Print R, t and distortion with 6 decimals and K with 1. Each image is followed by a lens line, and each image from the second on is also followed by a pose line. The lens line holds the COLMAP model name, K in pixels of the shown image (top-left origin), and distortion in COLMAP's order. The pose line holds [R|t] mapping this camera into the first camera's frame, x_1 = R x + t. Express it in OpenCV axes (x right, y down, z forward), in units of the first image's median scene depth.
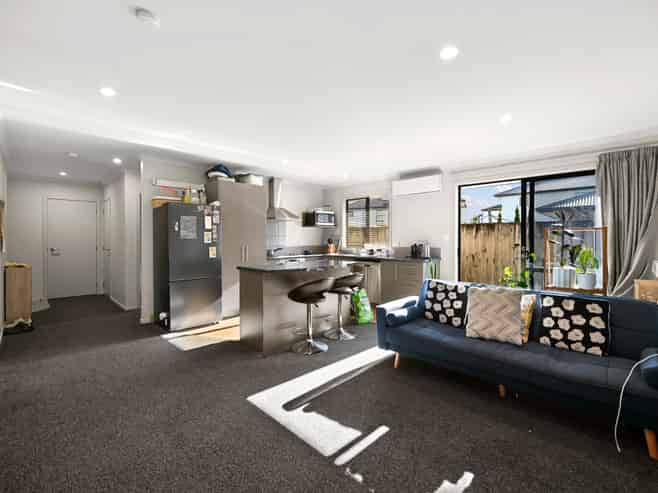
lens RADIAL K [[292.4, 0, 332.6], [0, 292.4, 239.5], [0, 0, 1]] dist [-0.004317, 0.001252]
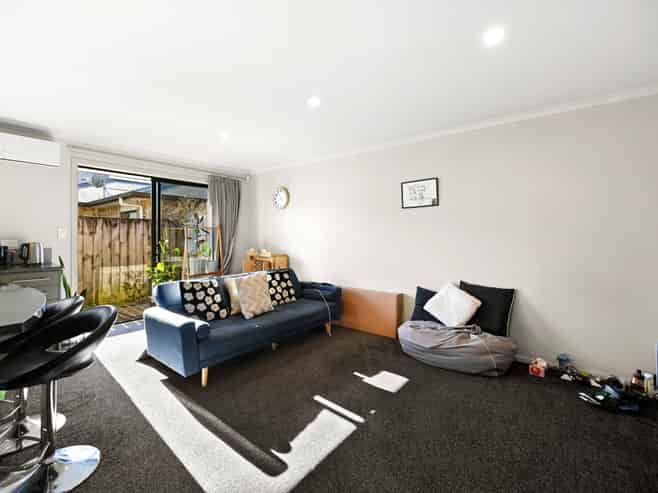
lens RADIAL K [[292.4, 0, 329.5], [0, 292.4, 235.3], [0, 0, 1]] dist [-0.004317, 0.001252]
pose [[-0.093723, 0.000744, 0.995598, -0.510085], [-0.000621, 0.999999, -0.000806, -0.002256], [-0.995598, -0.000694, -0.093722, 0.543423]]
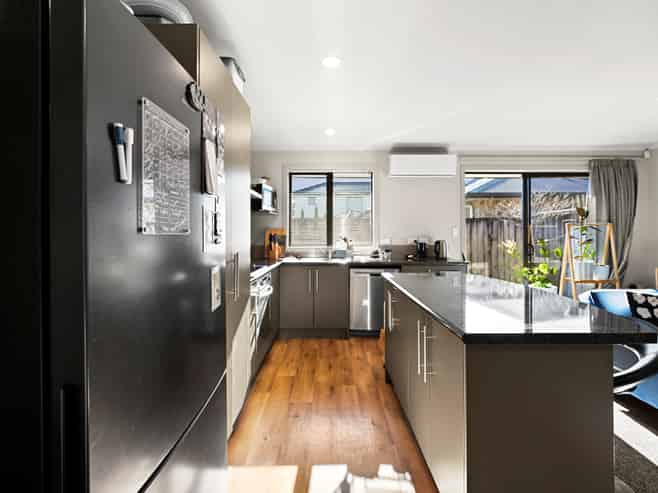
lens RADIAL K [[292.4, 0, 329.9], [0, 292.4, 235.7], [0, 0, 1]] dist [-0.004317, 0.001252]
pose [[0.728181, -0.003374, 0.685376, -0.580827], [0.001988, 0.999994, 0.002812, -0.001142], [-0.685382, -0.000685, 0.728184, 0.841948]]
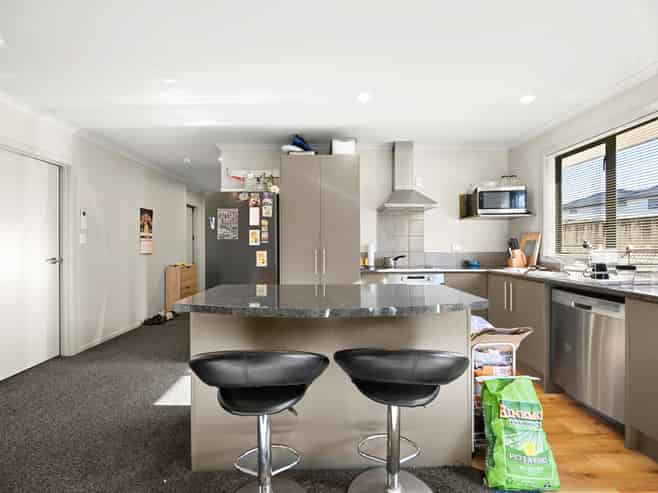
lens RADIAL K [[292.4, 0, 330.4], [0, 292.4, 245.4], [0, 0, 1]] dist [-0.004317, 0.001252]
pose [[0.704737, -0.000641, -0.709469, 0.223029], [0.001930, 0.999998, 0.001013, 0.012459], [0.709467, -0.002083, 0.704736, 0.706679]]
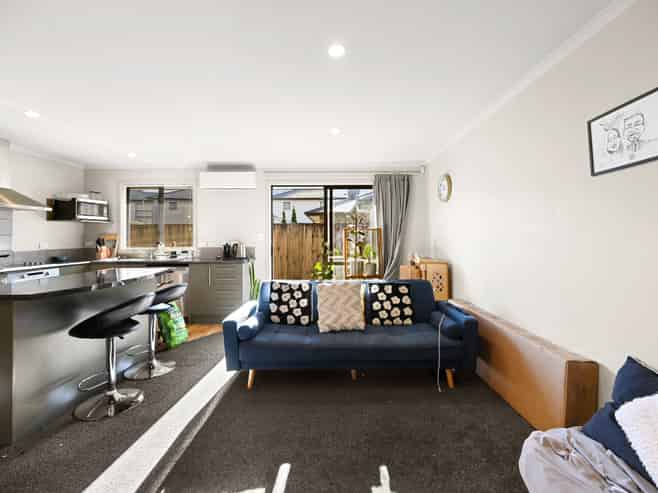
lens RADIAL K [[292.4, 0, 331.5], [0, 292.4, 234.1], [0, 0, 1]] dist [-0.004317, 0.001252]
pose [[0.727243, 0.002677, 0.686374, -0.152456], [0.007396, 0.999904, -0.011736, -0.001892], [-0.686340, 0.013611, 0.727154, 0.152265]]
